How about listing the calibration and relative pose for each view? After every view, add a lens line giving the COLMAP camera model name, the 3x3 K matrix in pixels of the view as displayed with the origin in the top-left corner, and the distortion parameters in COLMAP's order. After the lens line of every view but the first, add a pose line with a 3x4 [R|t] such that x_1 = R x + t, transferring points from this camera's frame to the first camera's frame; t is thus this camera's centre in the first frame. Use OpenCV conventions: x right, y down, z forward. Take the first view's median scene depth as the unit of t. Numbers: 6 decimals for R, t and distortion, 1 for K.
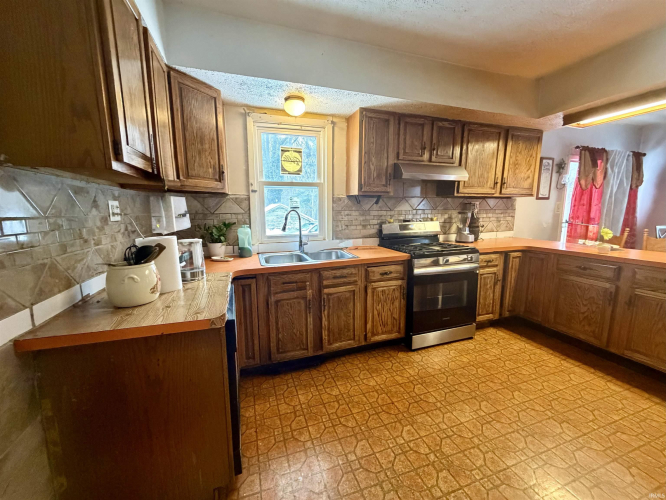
lens RADIAL K [[266.5, 0, 332.9], [0, 266.5, 249.6], [0, 0, 1]] dist [0.000595, -0.000027]
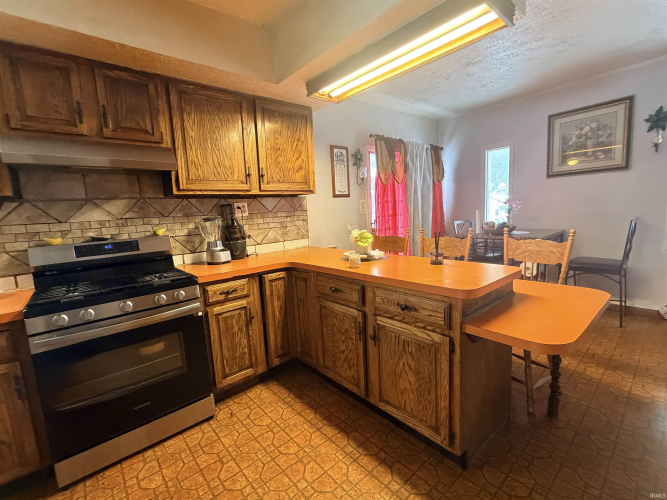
lens RADIAL K [[300.1, 0, 336.5], [0, 300.1, 249.2], [0, 0, 1]] dist [0.002831, -0.000593]
pose [[0.925196, -0.090302, 0.368590, 0.510287], [0.101999, 0.994708, -0.012330, -0.022934], [-0.365526, 0.049004, 0.929510, 0.191116]]
